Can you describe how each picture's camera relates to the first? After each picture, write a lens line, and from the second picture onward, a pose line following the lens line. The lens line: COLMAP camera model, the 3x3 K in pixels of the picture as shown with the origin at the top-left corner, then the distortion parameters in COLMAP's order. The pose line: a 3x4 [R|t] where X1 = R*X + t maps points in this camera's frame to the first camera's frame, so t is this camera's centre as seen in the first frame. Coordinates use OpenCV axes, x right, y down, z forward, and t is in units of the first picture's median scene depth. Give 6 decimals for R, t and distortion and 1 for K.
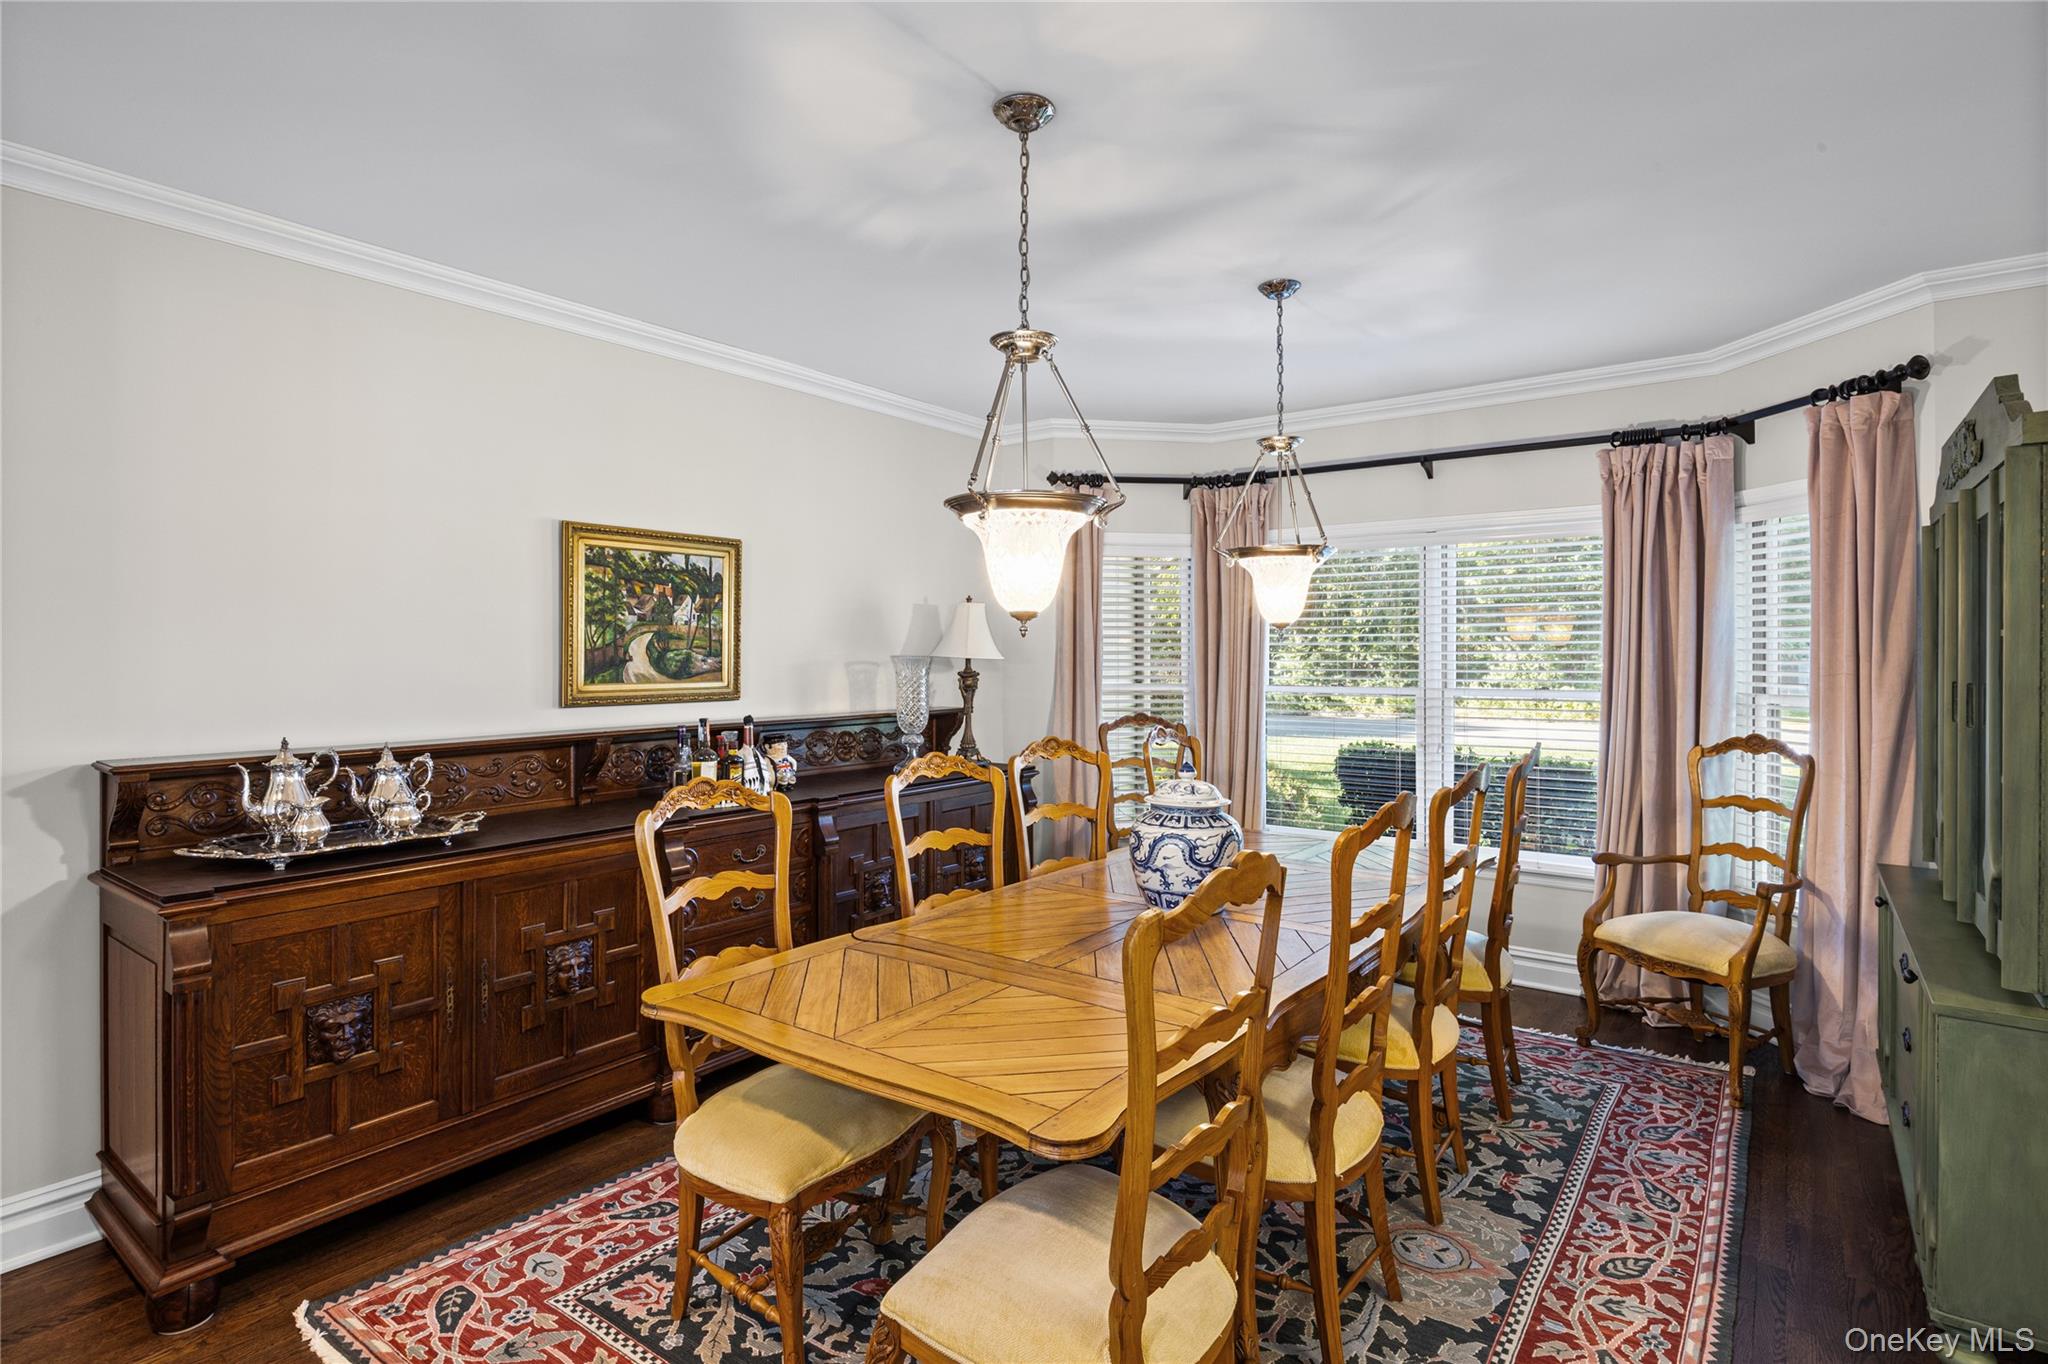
lens RADIAL K [[1030.6, 0, 1026.8], [0, 1030.6, 664.4], [0, 0, 1]] dist [-0.008344, 0.001955]
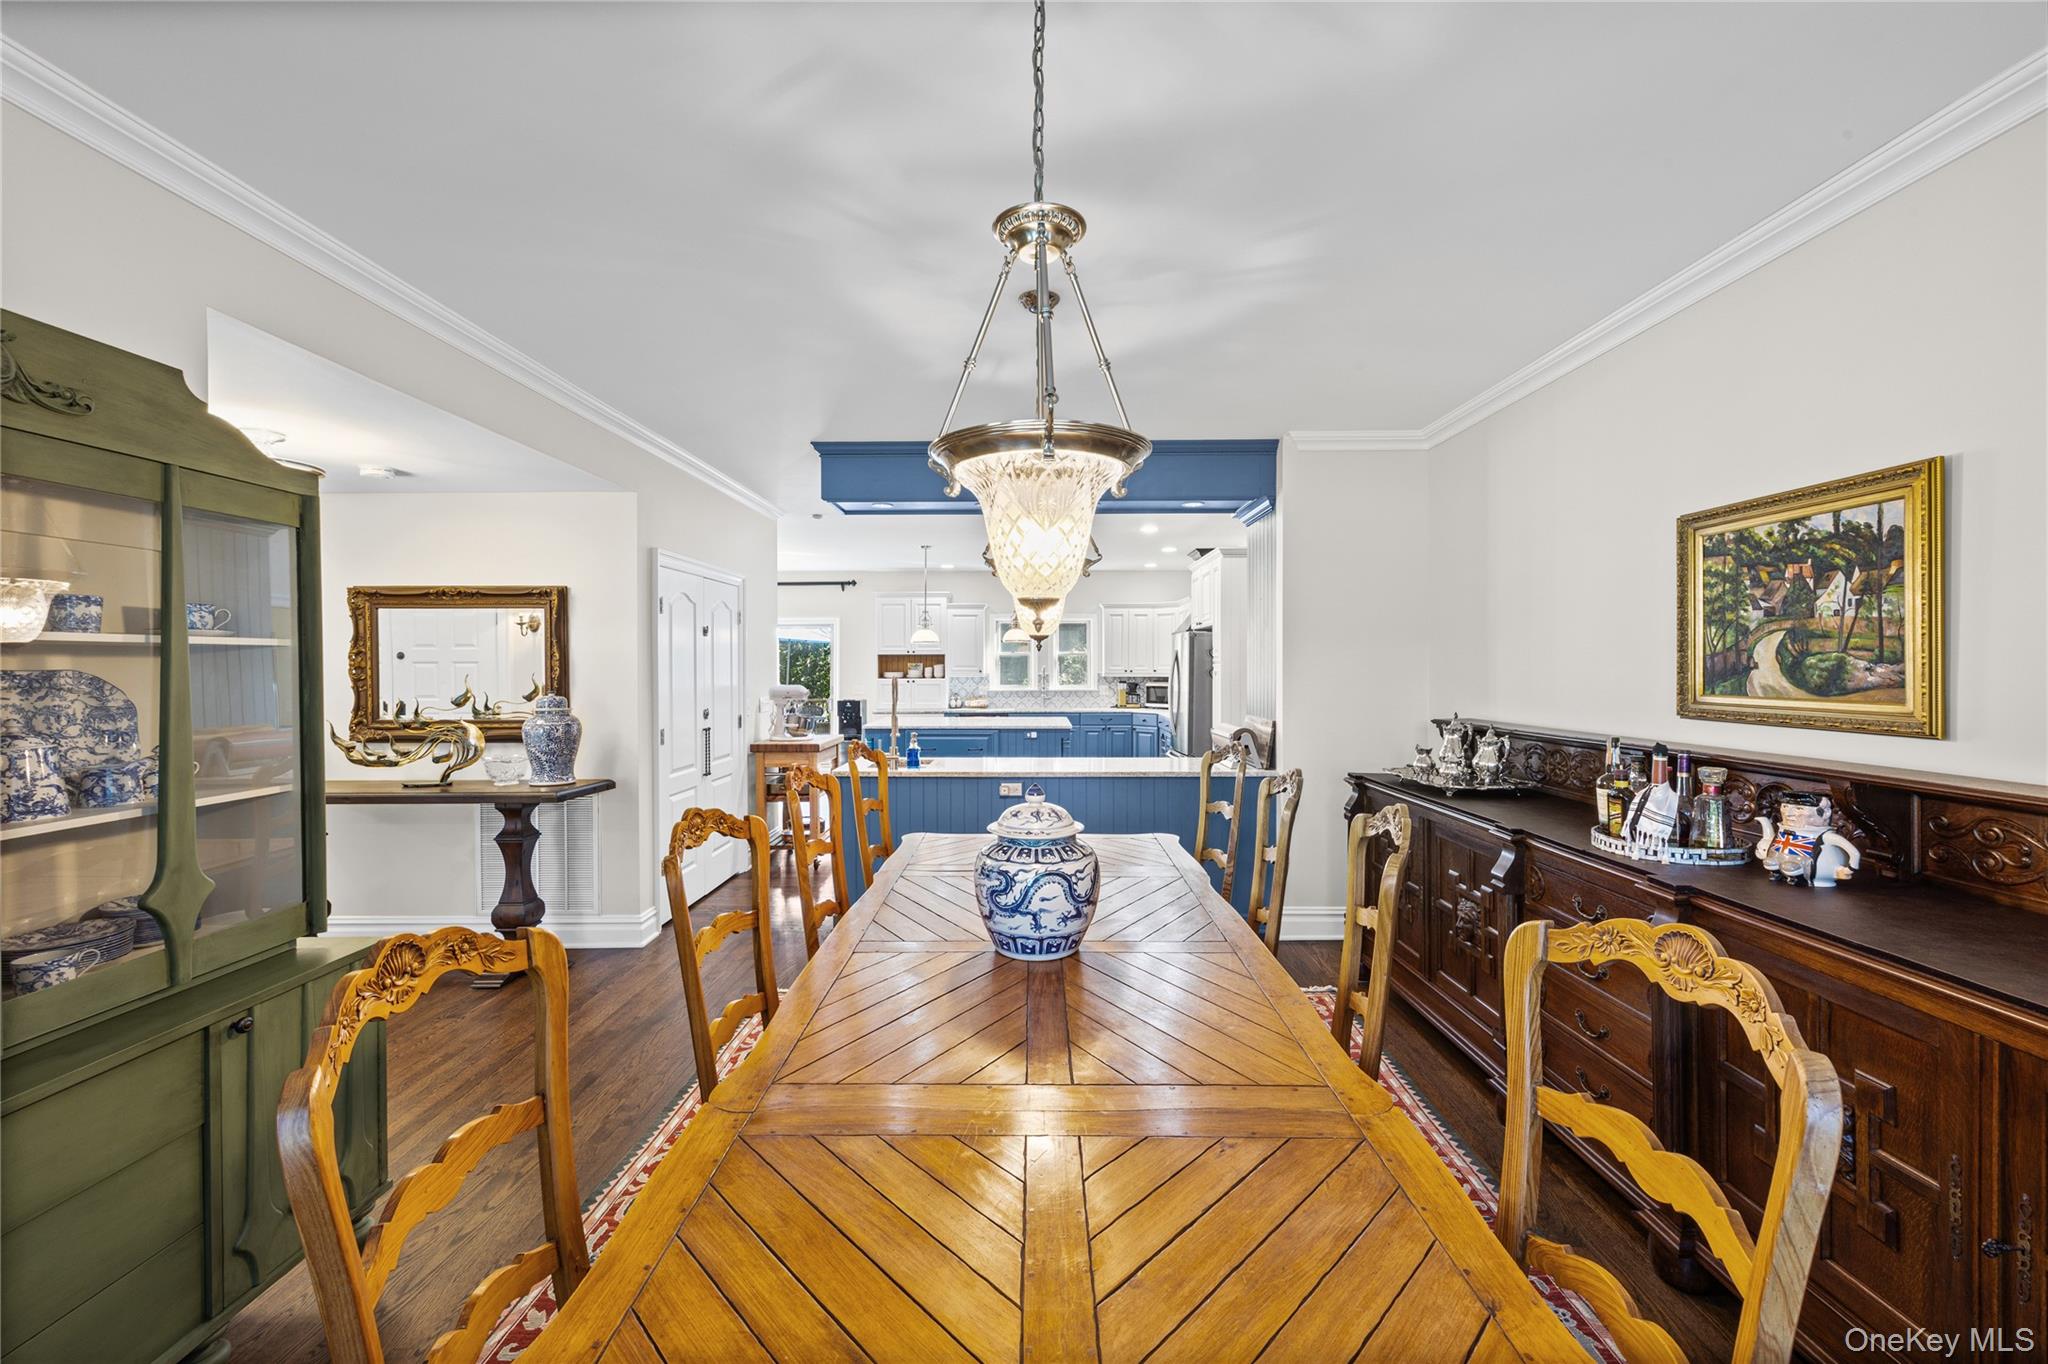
lens RADIAL K [[832.5, 0, 1028.3], [0, 832.5, 673.4], [0, 0, 1]] dist [0.002658, -0.000259]
pose [[-0.811523, 0.003093, -0.584313, 0.432801], [-0.010566, 0.999745, 0.019966, -0.006386], [0.584226, 0.022376, -0.811283, 1.181914]]
